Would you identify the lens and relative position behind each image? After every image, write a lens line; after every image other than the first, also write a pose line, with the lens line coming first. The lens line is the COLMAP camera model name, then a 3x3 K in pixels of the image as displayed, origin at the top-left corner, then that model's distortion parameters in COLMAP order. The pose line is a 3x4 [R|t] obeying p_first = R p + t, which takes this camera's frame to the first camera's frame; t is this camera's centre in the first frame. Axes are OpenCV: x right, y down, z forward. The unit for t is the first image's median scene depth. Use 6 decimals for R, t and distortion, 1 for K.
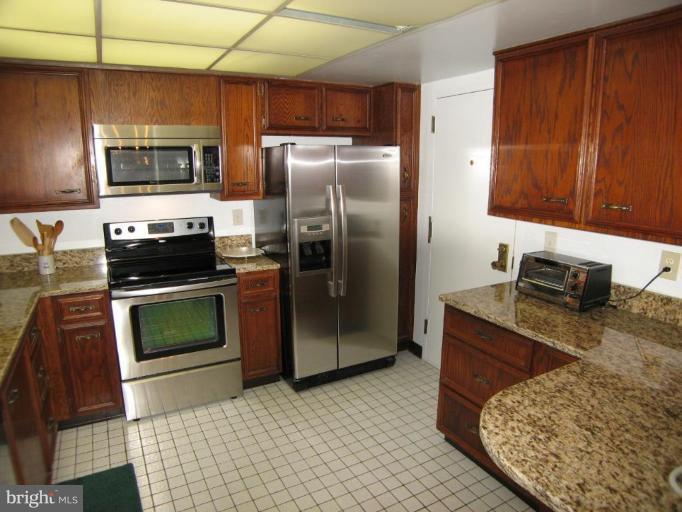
lens RADIAL K [[443.5, 0, 341.0], [0, 443.5, 256.0], [0, 0, 1]] dist [-0.147515, 0.073697]
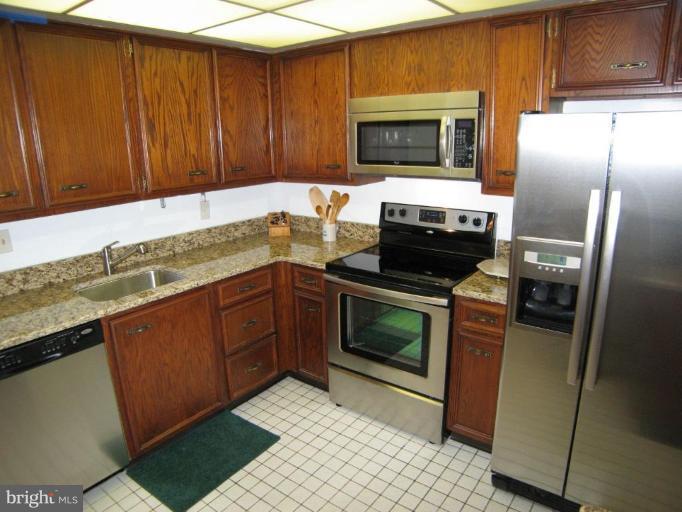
lens RADIAL K [[443.5, 0, 341.0], [0, 443.5, 256.0], [0, 0, 1]] dist [-0.147515, 0.073697]
pose [[0.419469, 0.227236, -0.878868, 0.317118], [-0.171852, 0.970533, 0.168914, -0.114904], [0.891354, 0.080182, 0.446160, 0.503110]]
